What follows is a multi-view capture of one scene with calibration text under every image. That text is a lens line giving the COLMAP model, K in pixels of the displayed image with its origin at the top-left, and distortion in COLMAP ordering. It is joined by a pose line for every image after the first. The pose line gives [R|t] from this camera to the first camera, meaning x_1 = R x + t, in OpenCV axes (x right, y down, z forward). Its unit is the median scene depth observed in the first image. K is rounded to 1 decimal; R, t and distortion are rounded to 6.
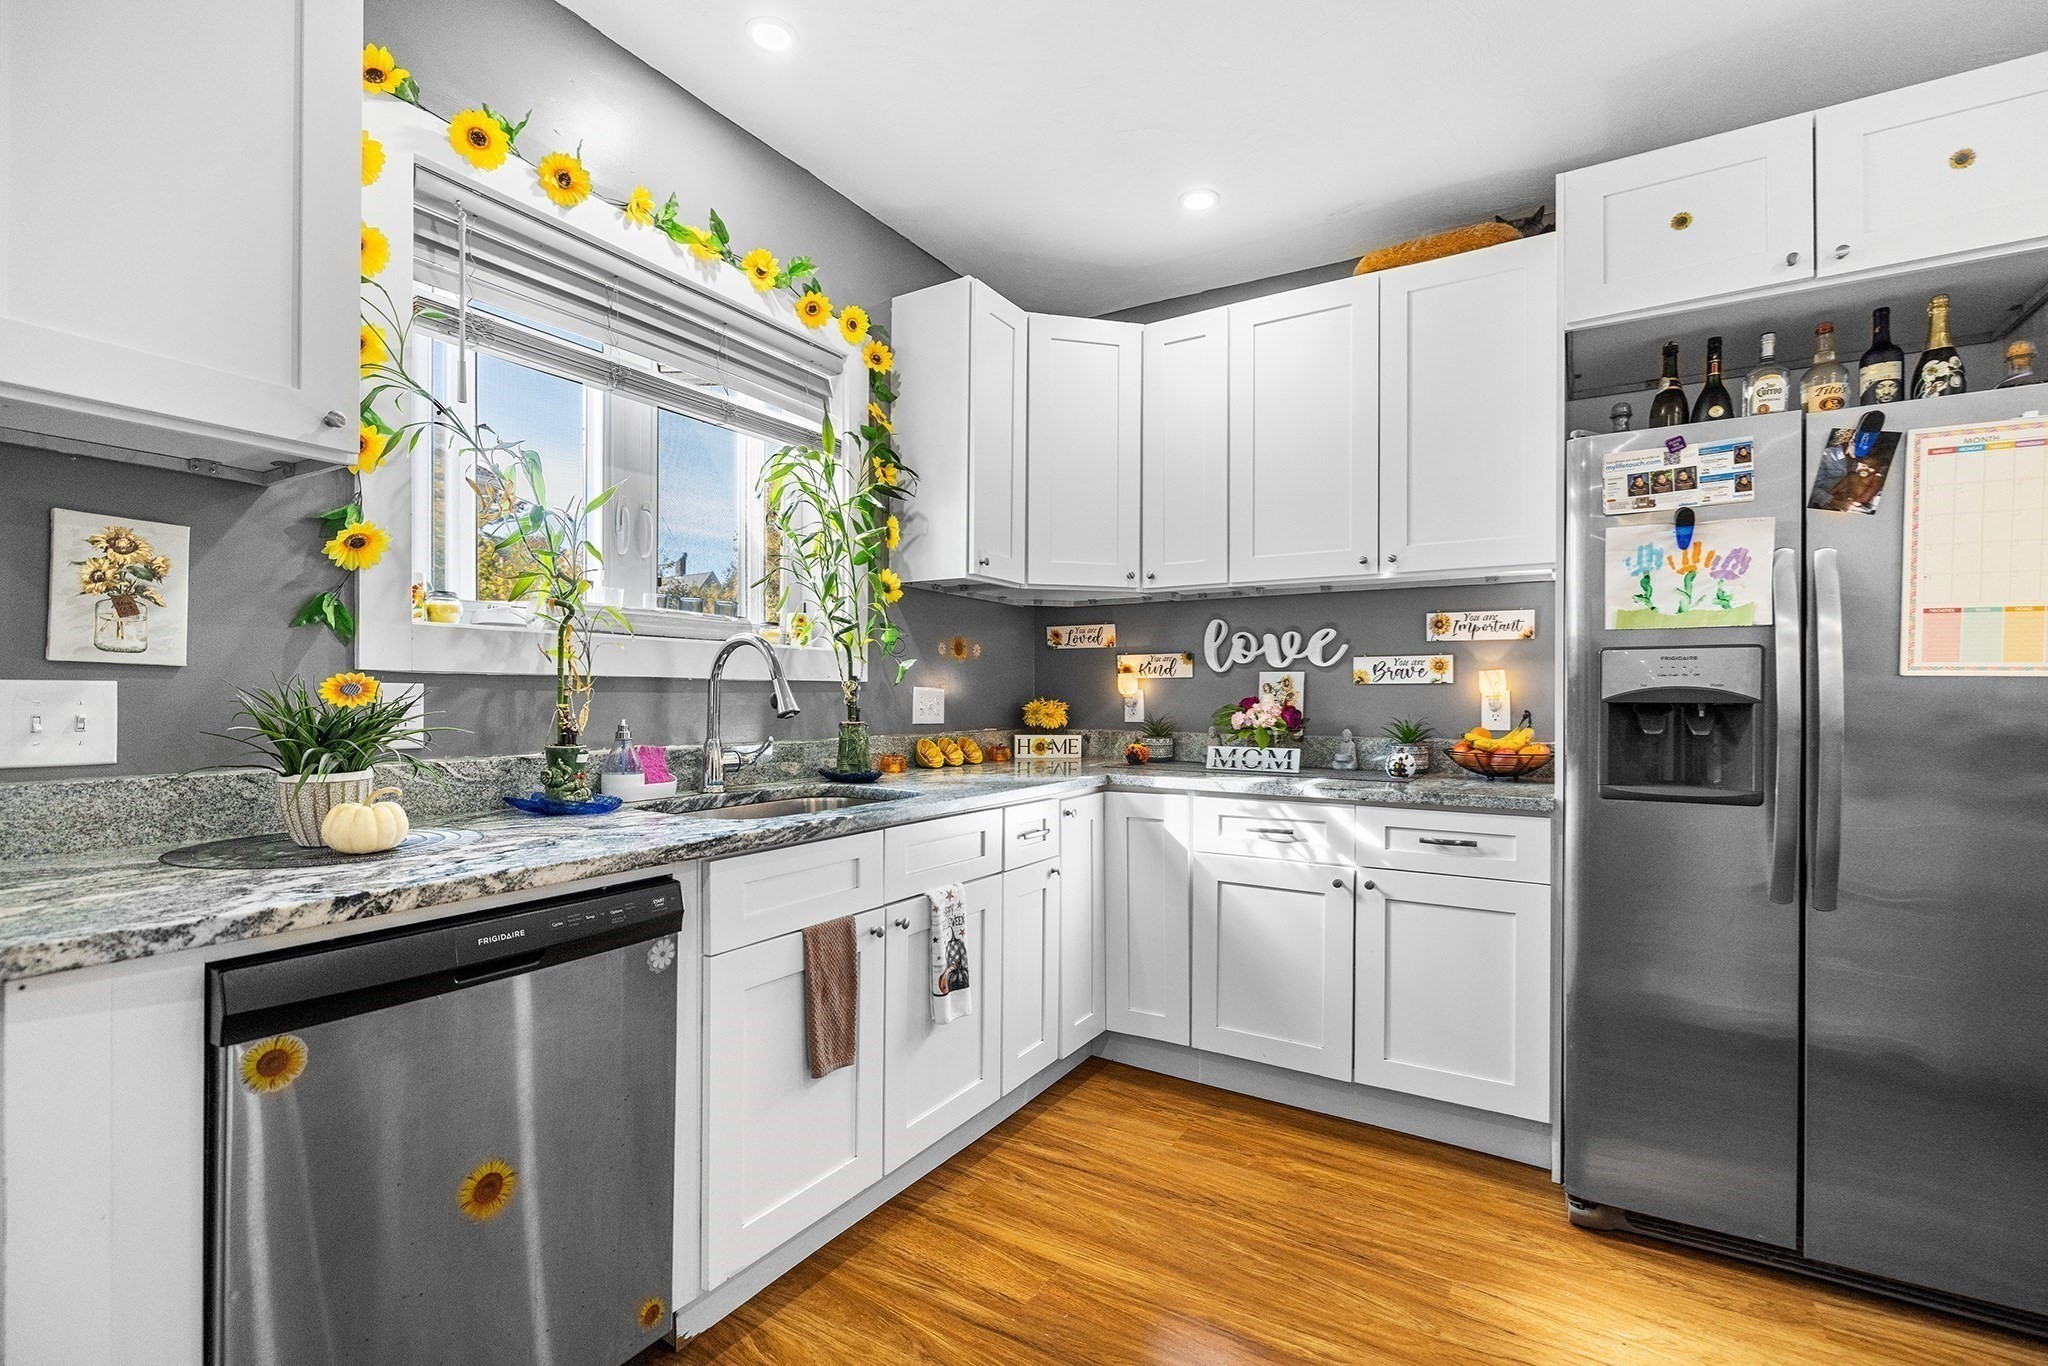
lens RADIAL K [[920.7, 0, 1019.7], [0, 920.7, 697.0], [0, 0, 1]] dist [-0.000908, 0.000034]
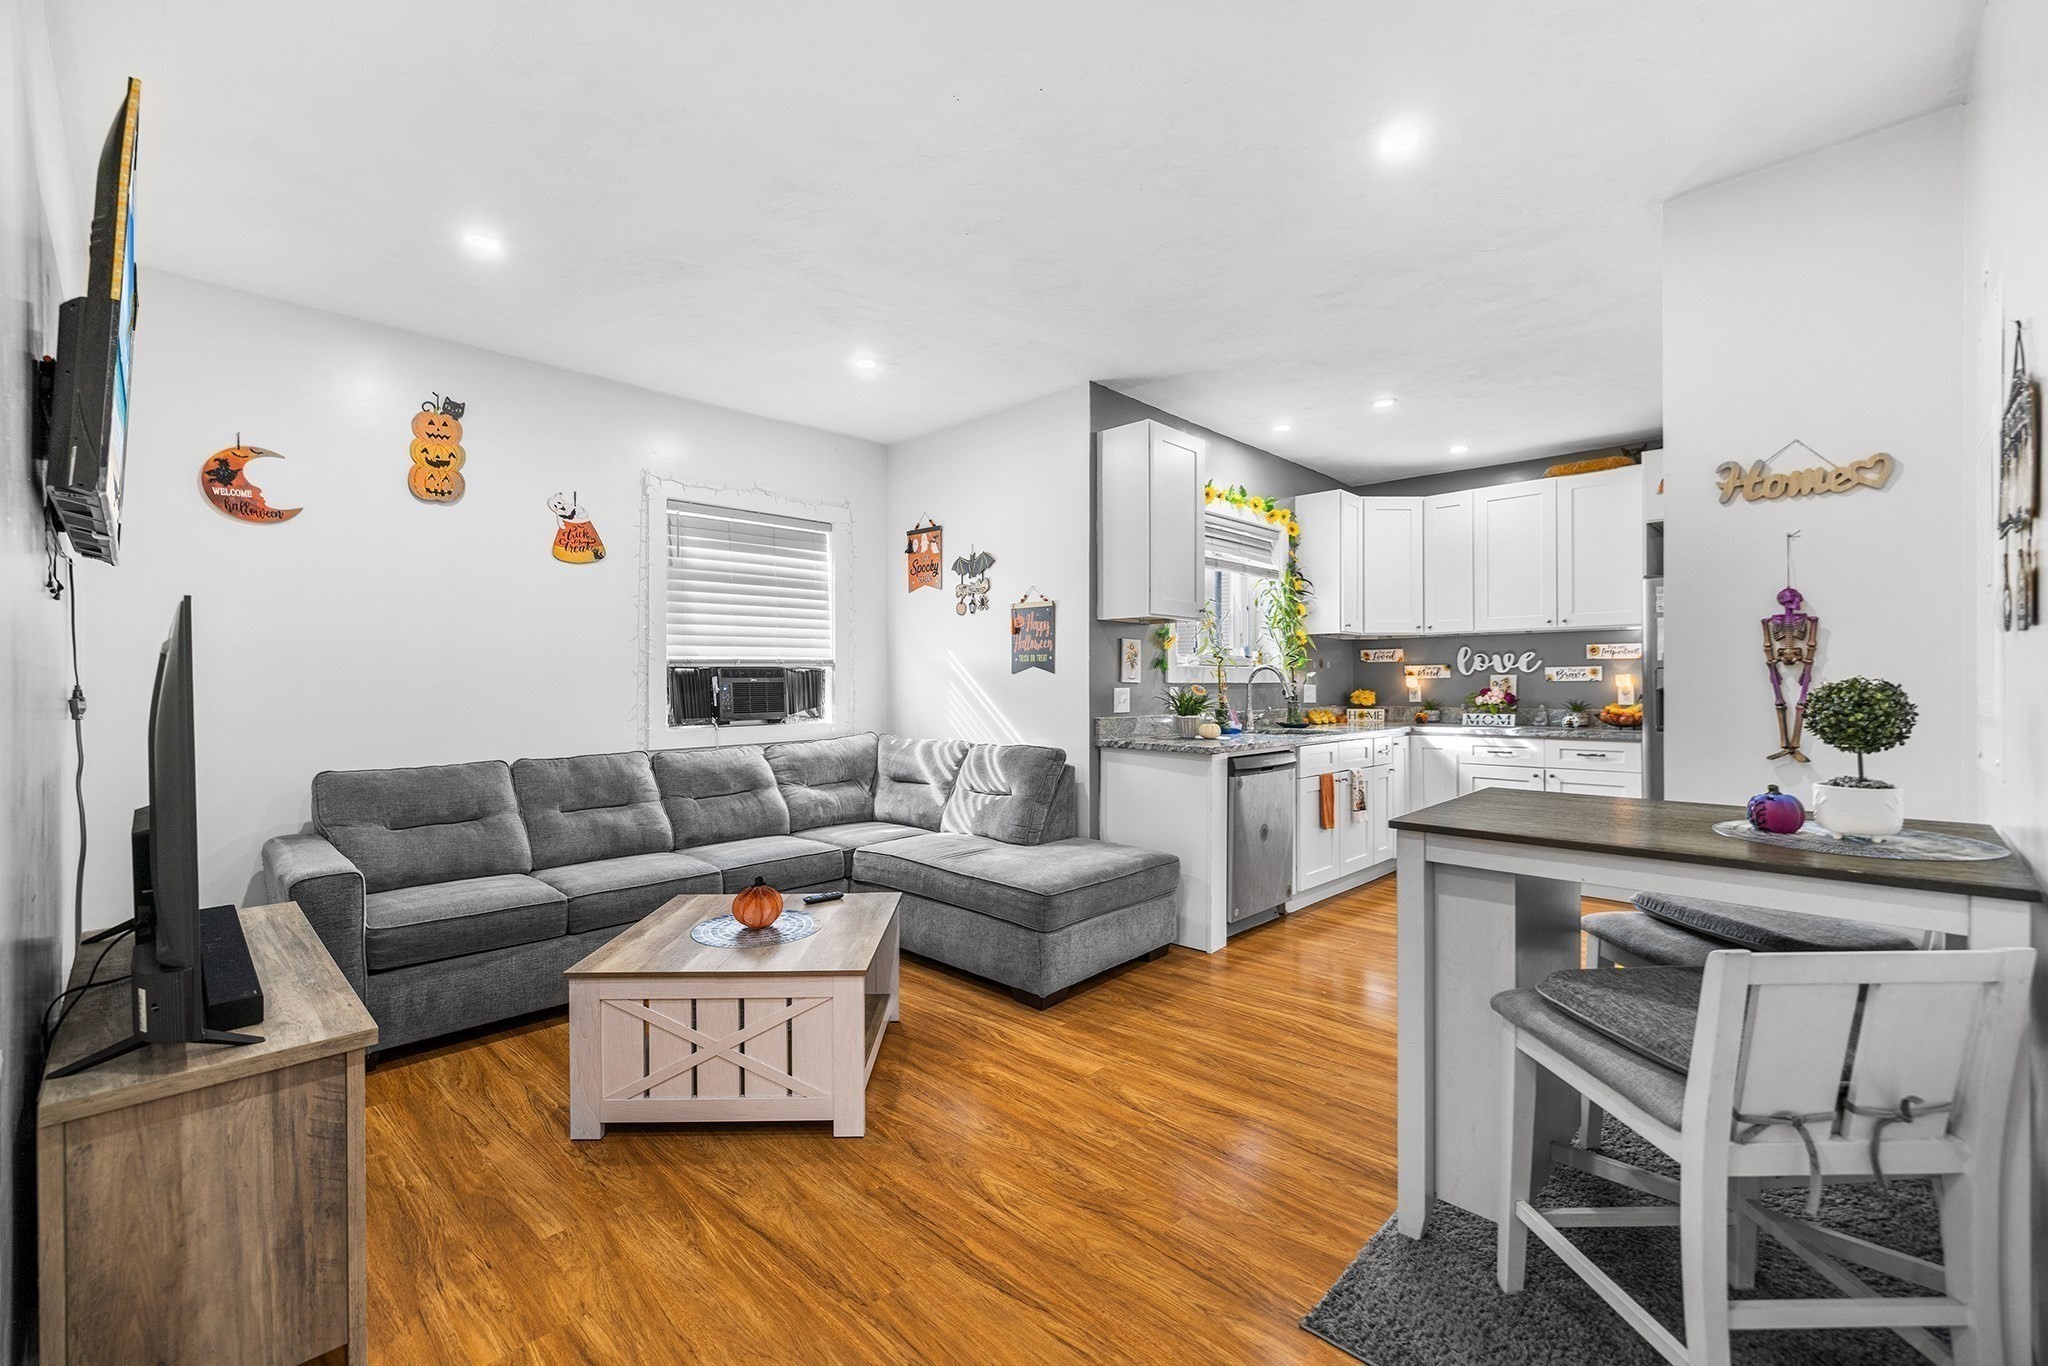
lens RADIAL K [[864.8, 0, 1012.4], [0, 864.8, 683.9], [0, 0, 1]] dist [0.001302, 0.000386]
pose [[0.975717, -0.007548, -0.218907, -0.336165], [0.007161, 0.999971, -0.002561, -0.012336], [0.218920, 0.000932, 0.975742, -1.033715]]
